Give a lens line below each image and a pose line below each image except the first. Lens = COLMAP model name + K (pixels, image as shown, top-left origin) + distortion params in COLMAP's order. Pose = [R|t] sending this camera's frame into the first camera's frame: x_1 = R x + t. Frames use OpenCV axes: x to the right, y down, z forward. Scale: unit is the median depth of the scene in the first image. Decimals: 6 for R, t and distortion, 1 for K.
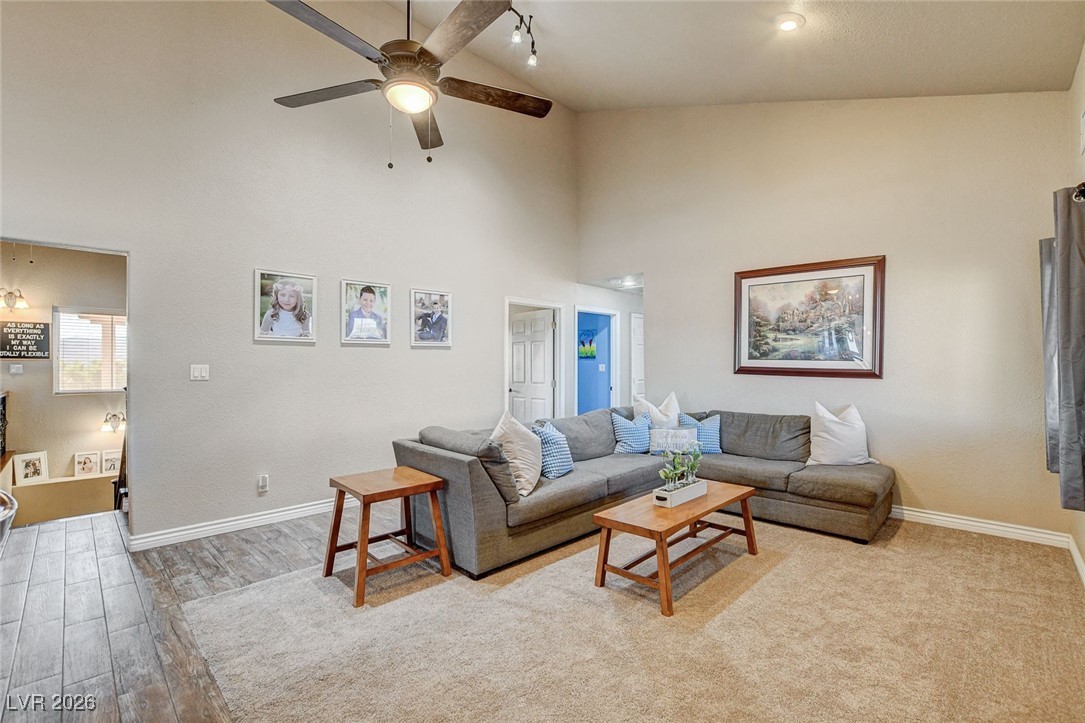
lens RADIAL K [[487.5, 0, 542.8], [0, 487.5, 359.1], [0, 0, 1]] dist [-0.000122, -0.000004]
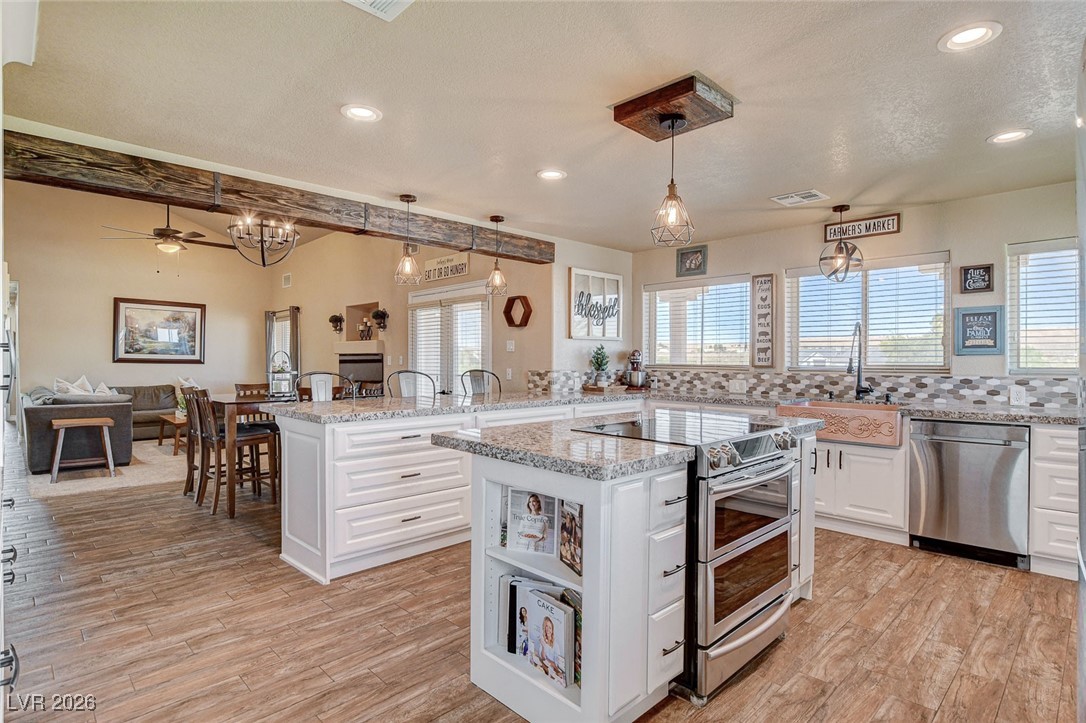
lens RADIAL K [[553.7, 0, 543.3], [0, 553.7, 361.0], [0, 0, 1]] dist [0.000146, 0.000018]
pose [[-0.003739, -0.002837, 0.999989, -1.443597], [-0.003067, 0.999991, 0.002826, 0.016038], [-0.999988, -0.003056, -0.003748, -0.372510]]
